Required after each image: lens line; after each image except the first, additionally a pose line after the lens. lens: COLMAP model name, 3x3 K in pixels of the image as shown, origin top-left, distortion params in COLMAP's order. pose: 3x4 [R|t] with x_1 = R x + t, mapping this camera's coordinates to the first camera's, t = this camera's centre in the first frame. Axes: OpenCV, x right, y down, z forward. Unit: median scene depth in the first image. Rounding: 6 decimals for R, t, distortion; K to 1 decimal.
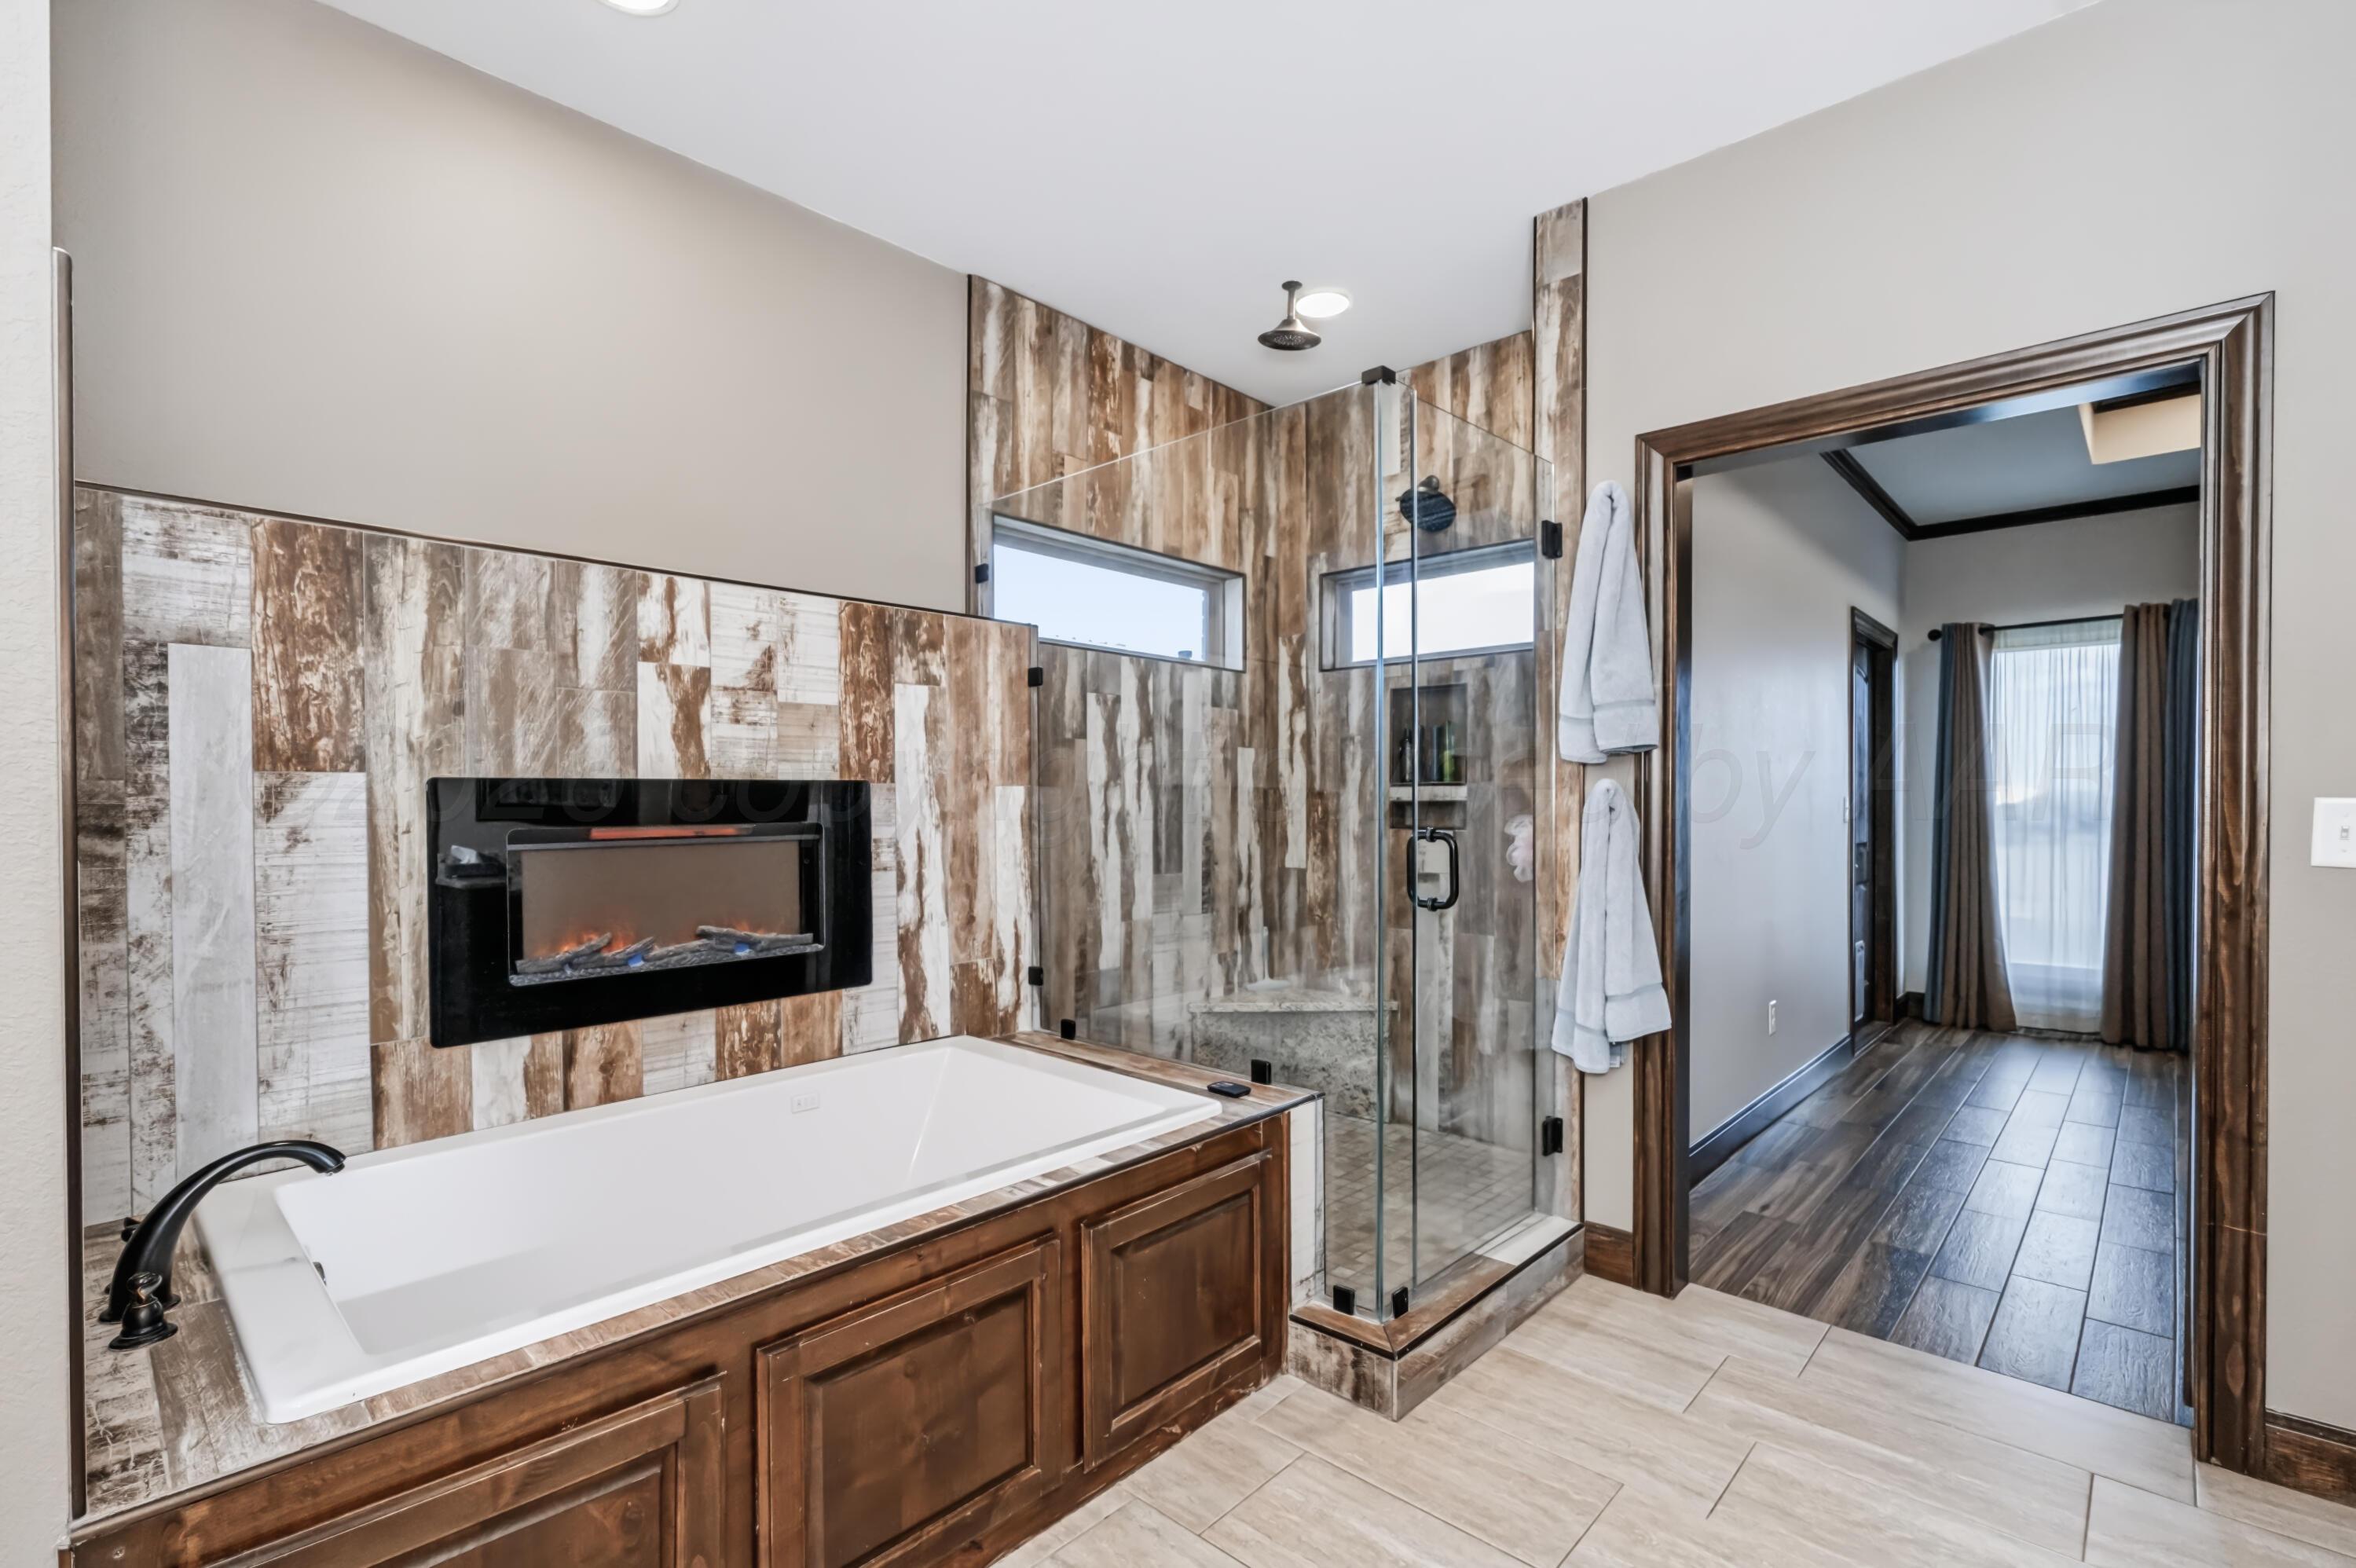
lens RADIAL K [[1084.0, 0, 1167.7], [0, 1084.0, 807.4], [0, 0, 1]] dist [-0.007998, 0.004625]
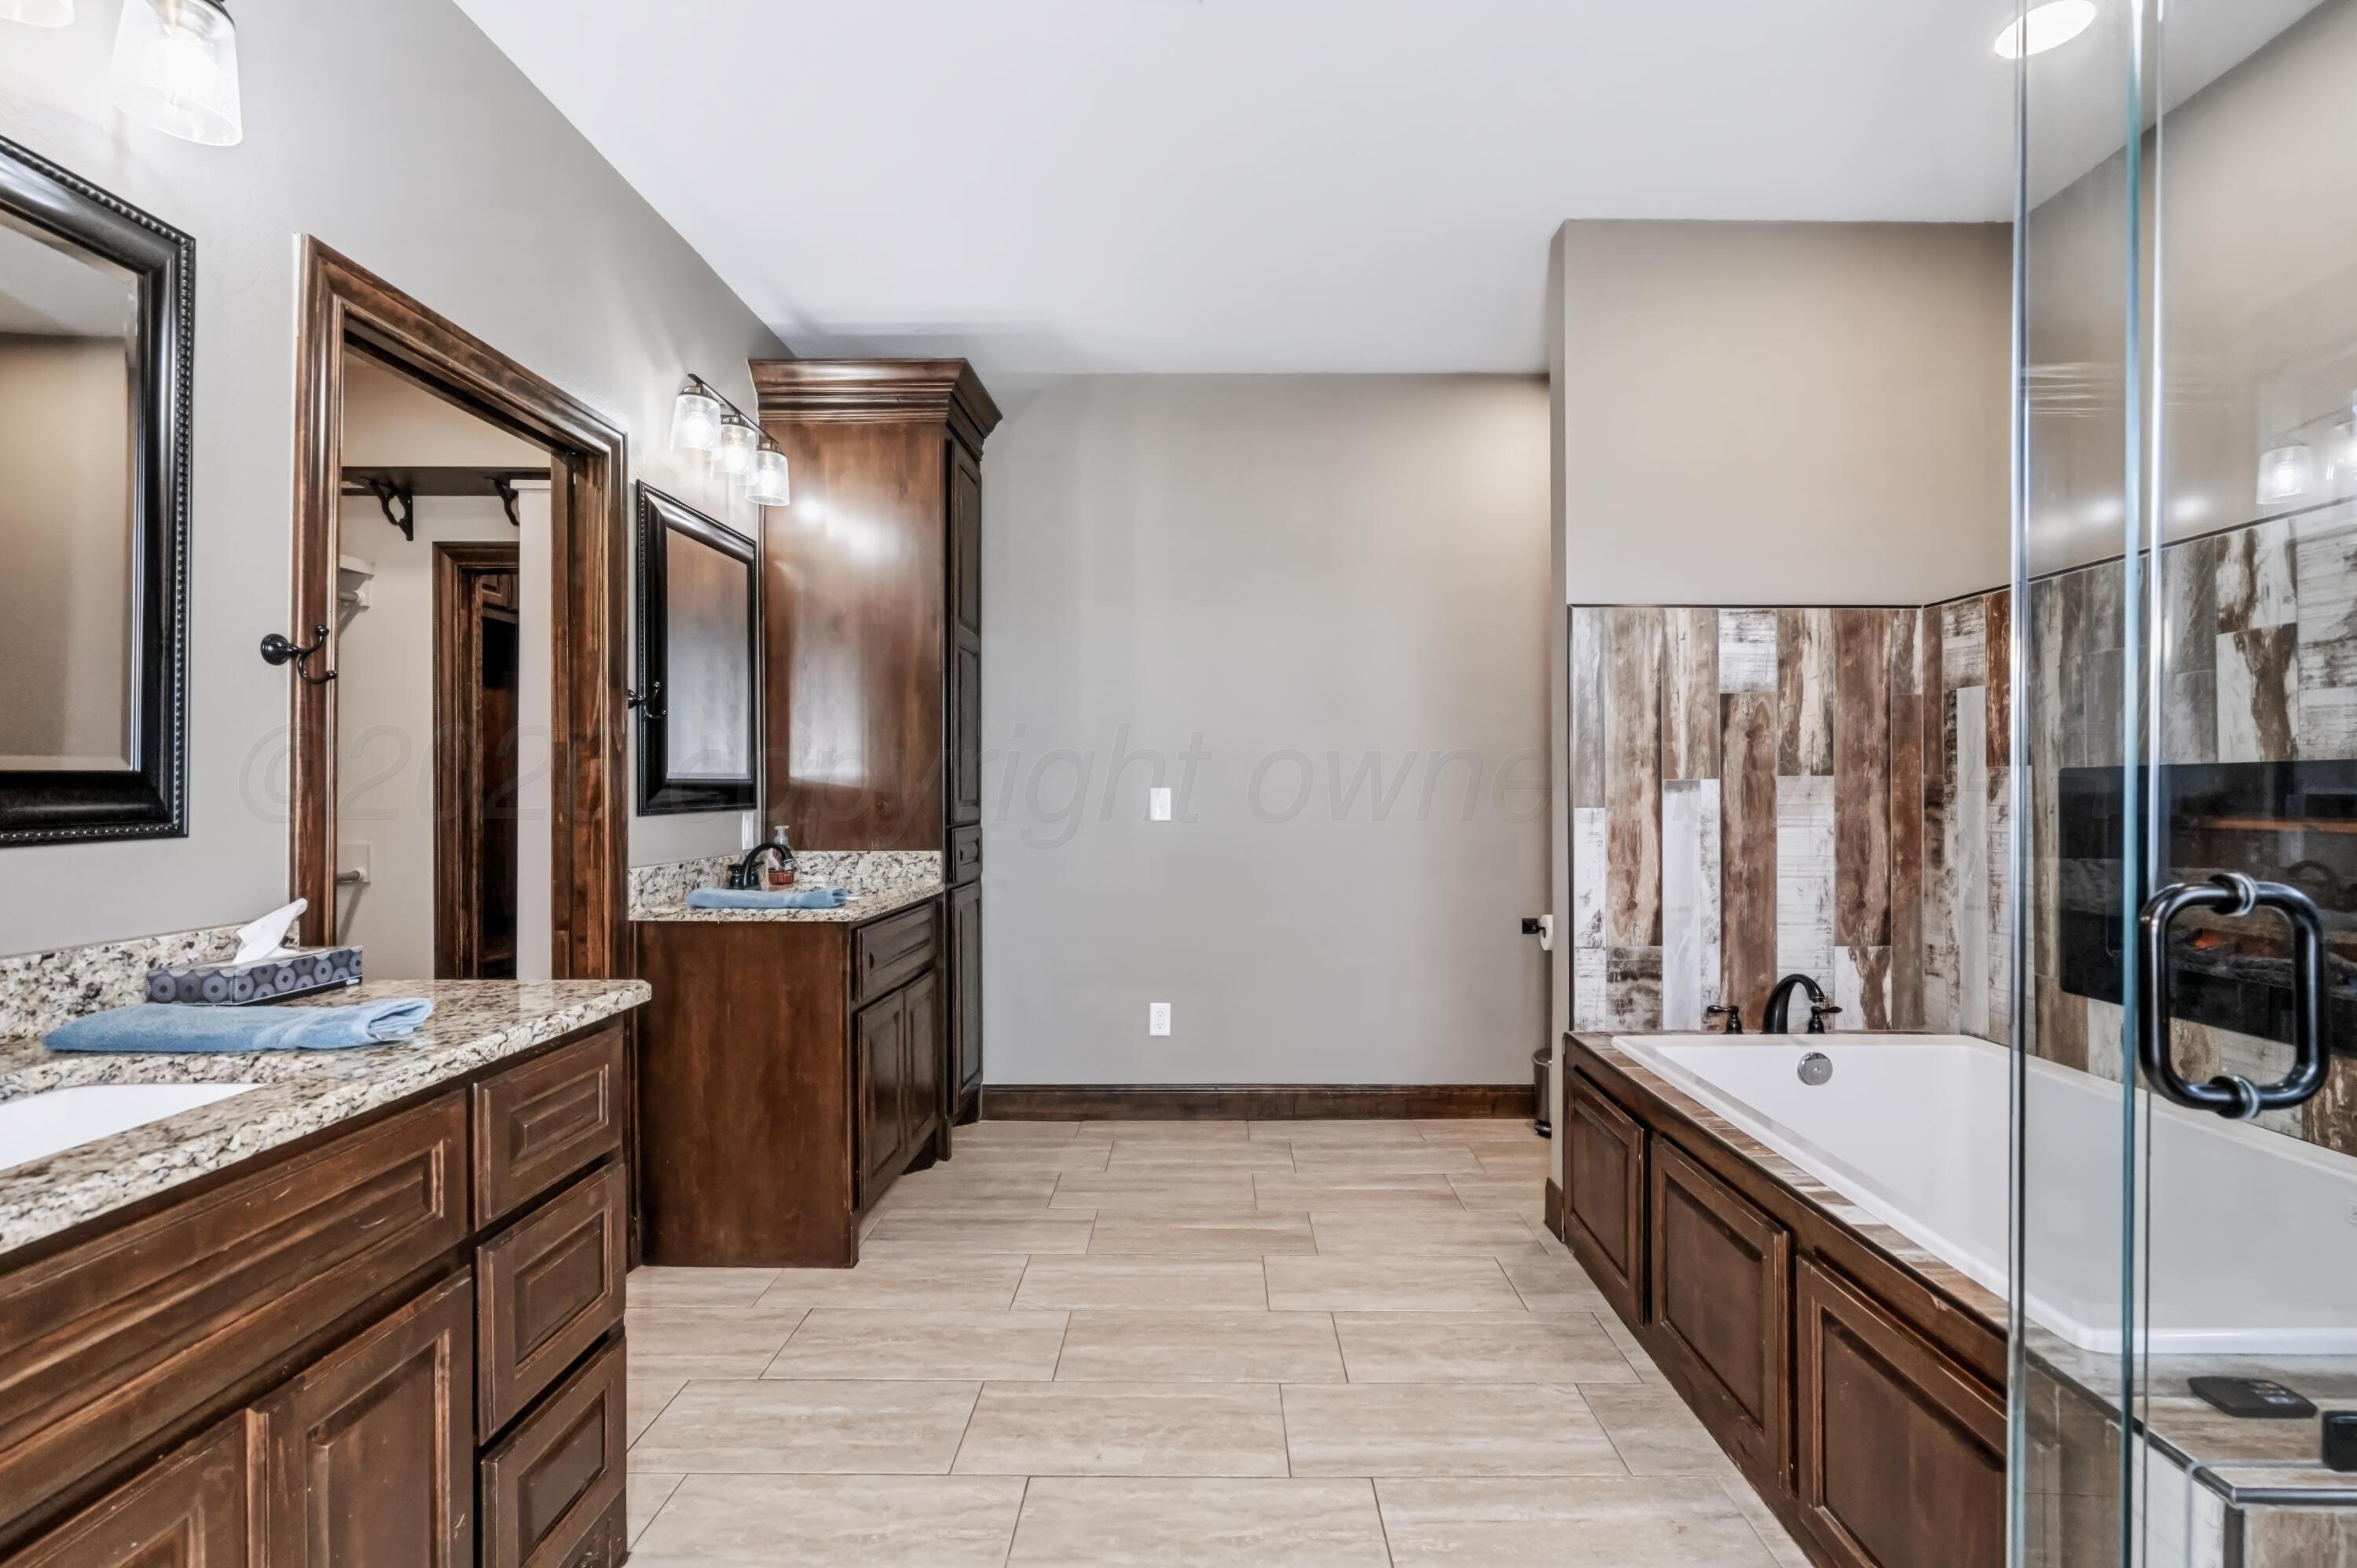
lens RADIAL K [[1084.4, 0, 1183.7], [0, 1084.4, 786.0], [0, 0, 1]] dist [-0.007998, 0.004625]
pose [[-0.749957, 0.003555, -0.661477, 0.845629], [0.000817, 0.999990, 0.004448, -0.013412], [0.661486, 0.002796, -0.749952, 1.220516]]
